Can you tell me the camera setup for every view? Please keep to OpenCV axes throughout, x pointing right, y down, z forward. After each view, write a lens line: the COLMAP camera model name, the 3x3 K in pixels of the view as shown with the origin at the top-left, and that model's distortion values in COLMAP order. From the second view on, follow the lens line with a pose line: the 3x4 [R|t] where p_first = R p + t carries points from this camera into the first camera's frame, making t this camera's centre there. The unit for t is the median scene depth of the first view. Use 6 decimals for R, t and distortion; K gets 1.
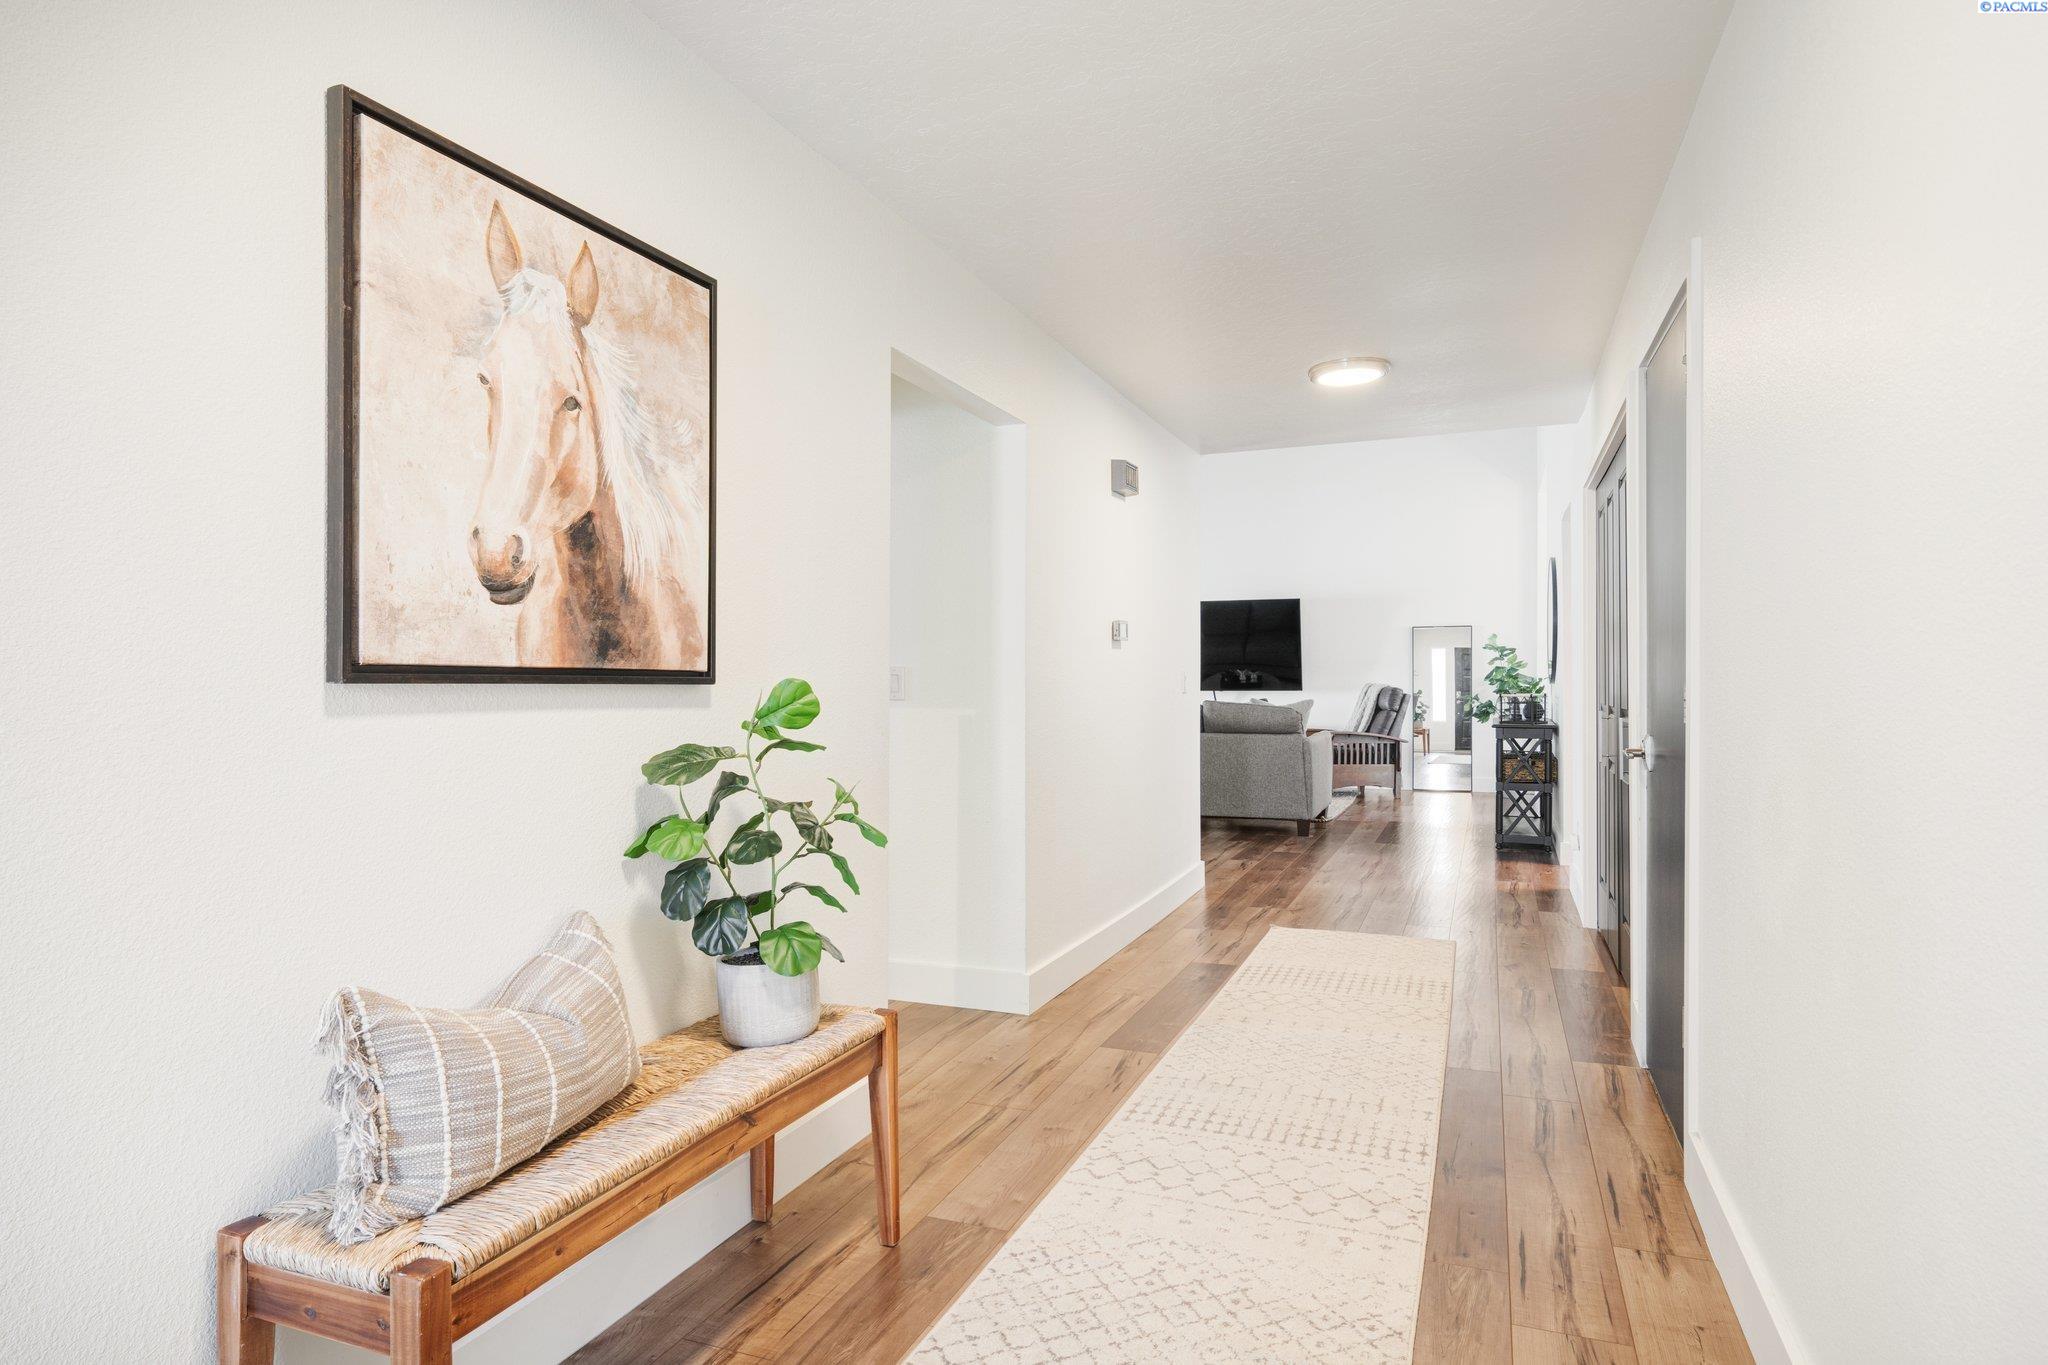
lens RADIAL K [[1169.3, 0, 1023.2], [0, 1169.3, 699.5], [0, 0, 1]] dist [-0.001662, -0.000414]
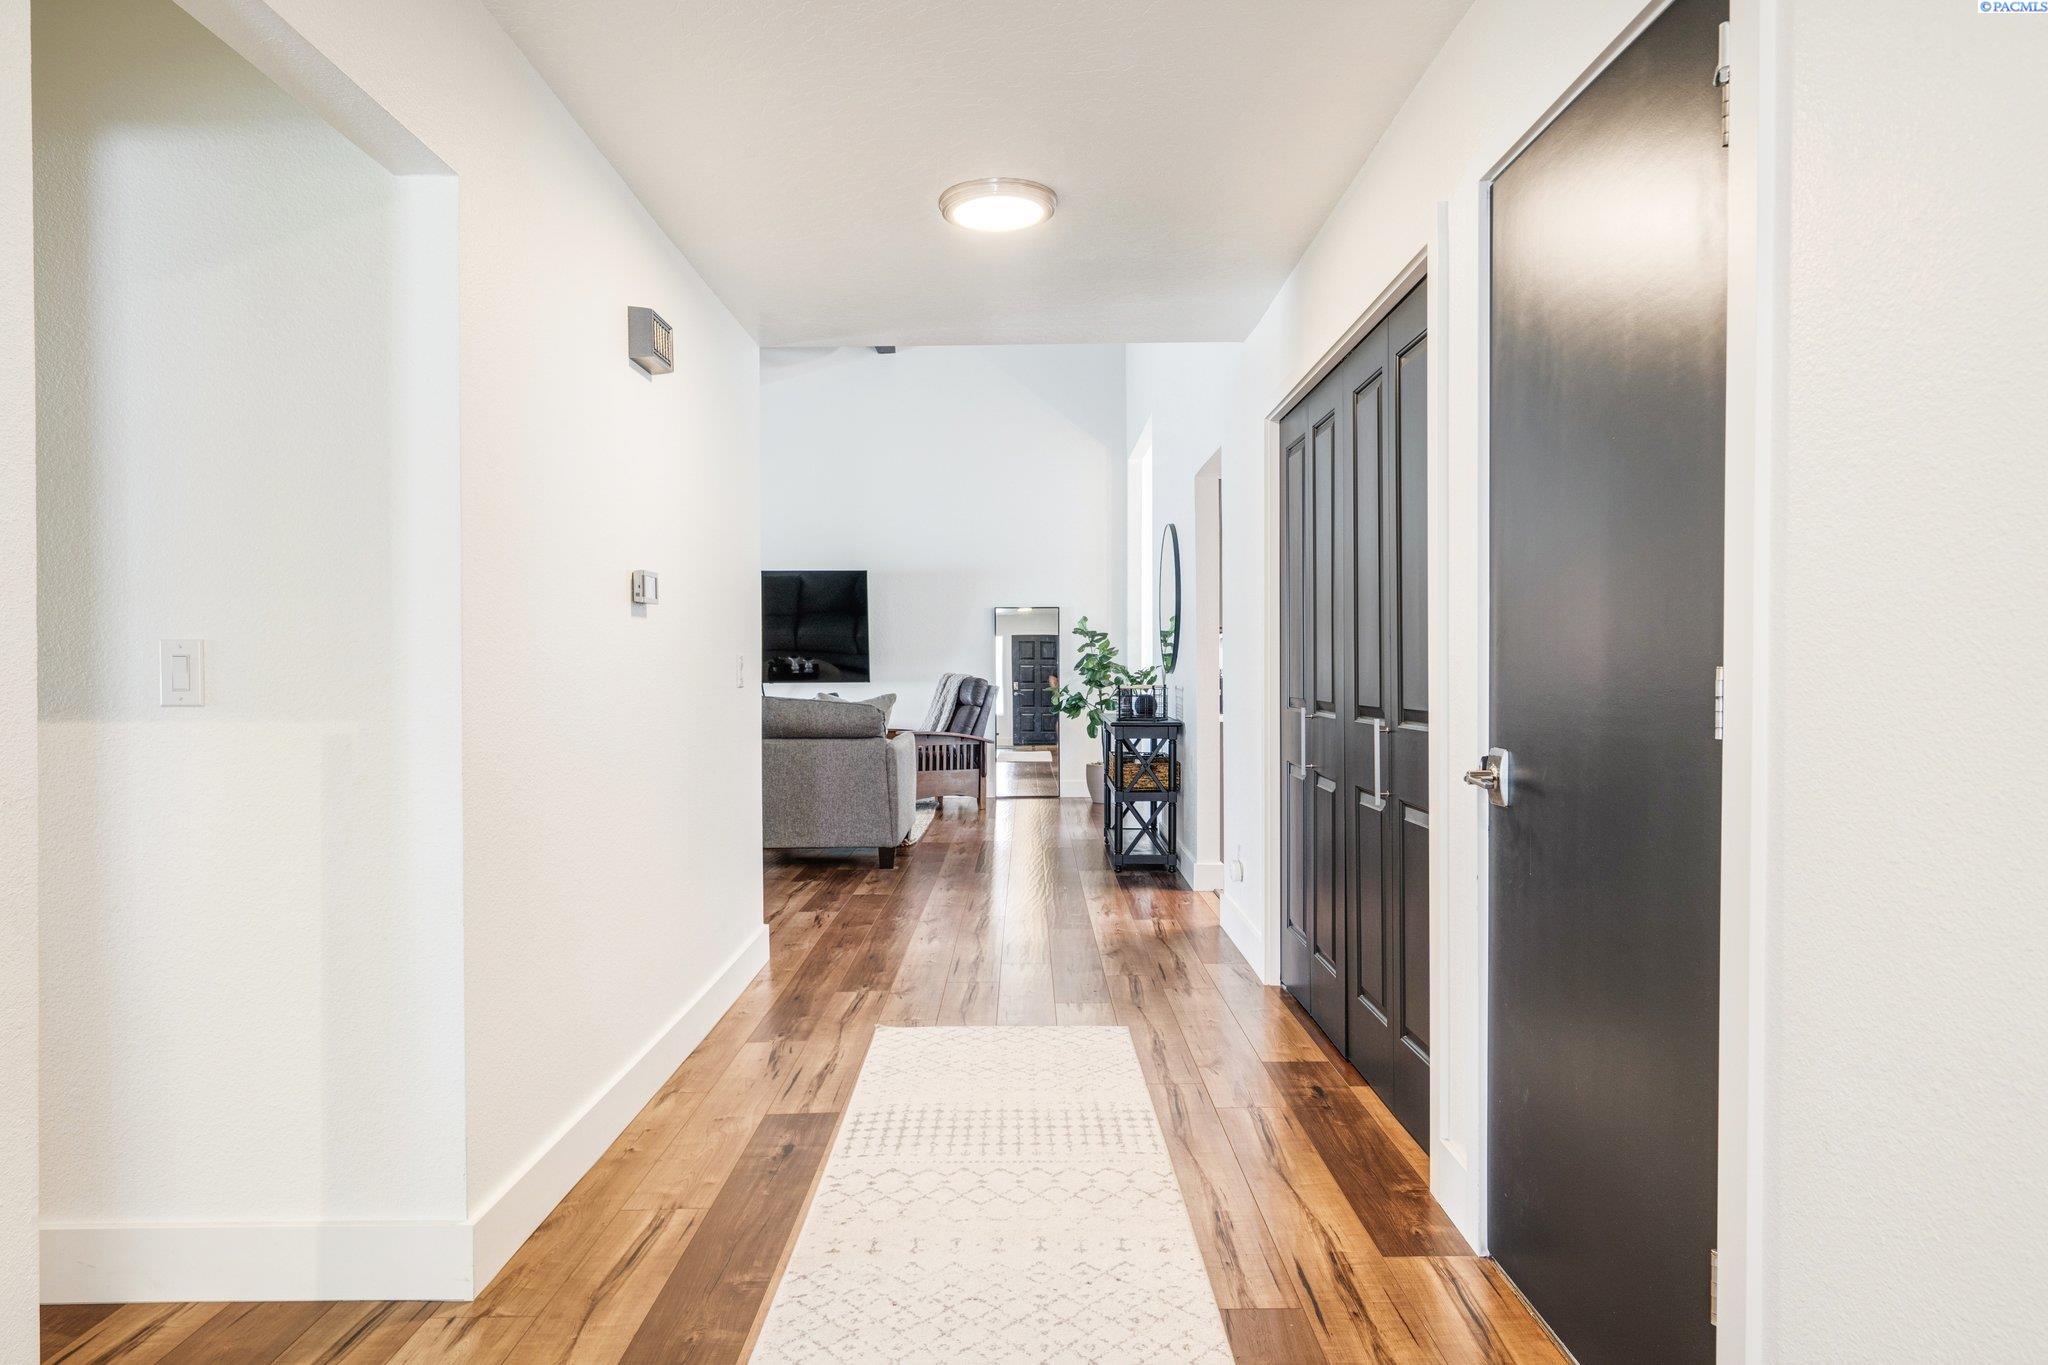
lens RADIAL K [[1291.3, 0, 1017.7], [0, 1291.3, 690.8], [0, 0, 1]] dist [0.007419, 0.001656]
pose [[0.932883, -0.006070, 0.360128, 0.011456], [0.006511, 0.999979, -0.000013, -0.001332], [-0.360120, 0.002357, 0.932903, 0.164406]]
